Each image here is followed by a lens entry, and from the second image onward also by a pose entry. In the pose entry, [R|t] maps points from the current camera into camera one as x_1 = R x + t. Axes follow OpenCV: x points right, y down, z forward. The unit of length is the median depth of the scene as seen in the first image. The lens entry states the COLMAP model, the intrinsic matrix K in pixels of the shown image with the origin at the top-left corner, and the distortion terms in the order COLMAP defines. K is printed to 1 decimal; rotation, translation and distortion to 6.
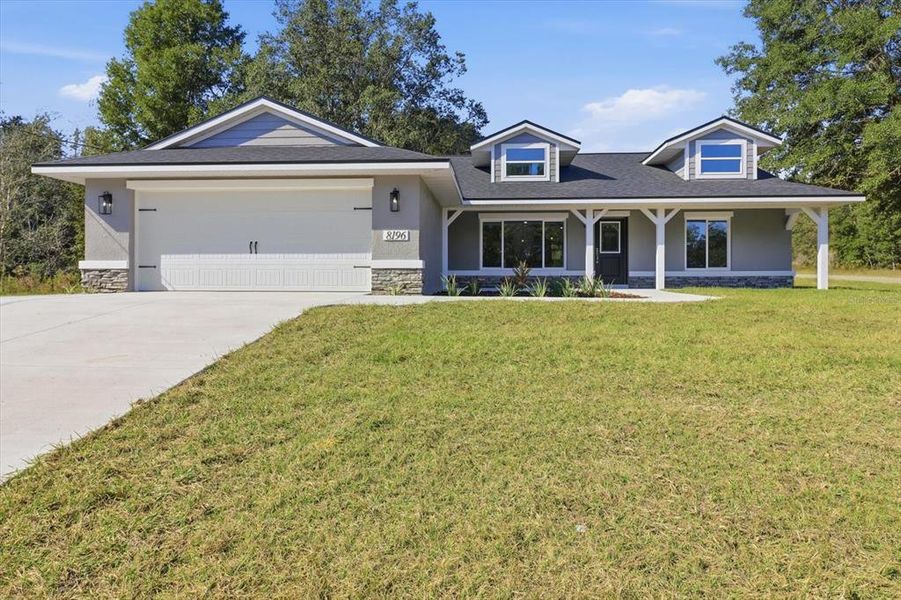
lens RADIAL K [[573.2, 0, 451.2], [0, 573.2, 296.5], [0, 0, 1]] dist [0.002599, 0.001668]
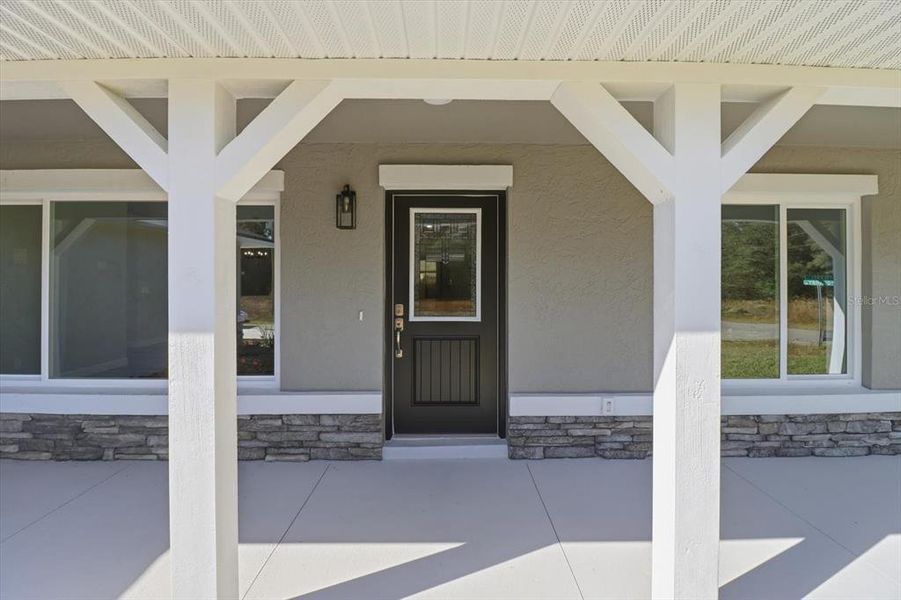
lens RADIAL K [[428.3, 0, 452.6], [0, 428.3, 296.2], [0, 0, 1]] dist [-0.002134, -0.000320]
pose [[0.994262, -0.002935, 0.106935, 0.274140], [0.001927, 0.999953, 0.009530, -0.095357], [-0.106958, -0.009269, 0.994220, 0.841043]]
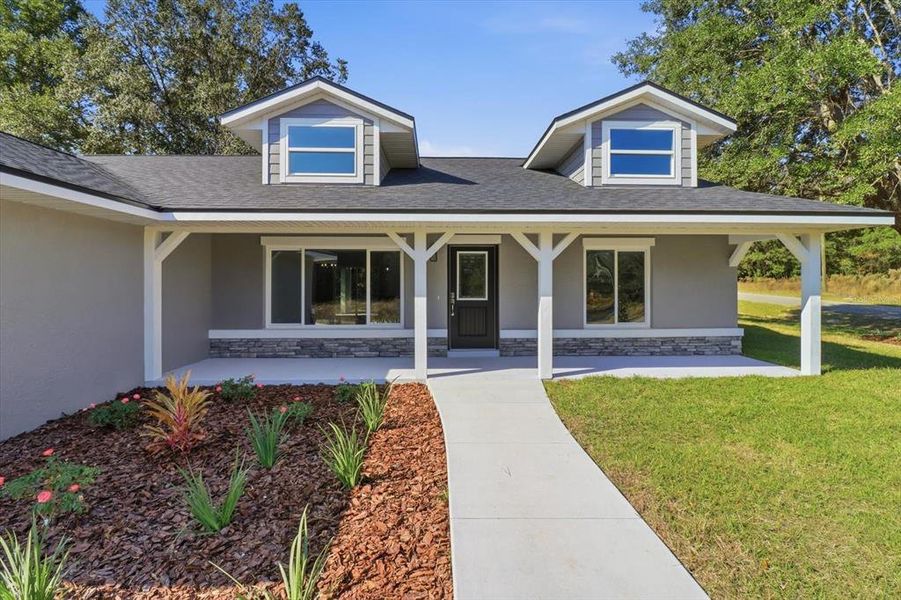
lens RADIAL K [[428.3, 0, 448.6], [0, 428.3, 299.4], [0, 0, 1]] dist [-0.002134, -0.000320]
pose [[0.994380, -0.005572, 0.105720, 0.211565], [0.004524, 0.999938, 0.010146, -0.086775], [-0.105770, -0.009610, 0.994344, 0.554021]]
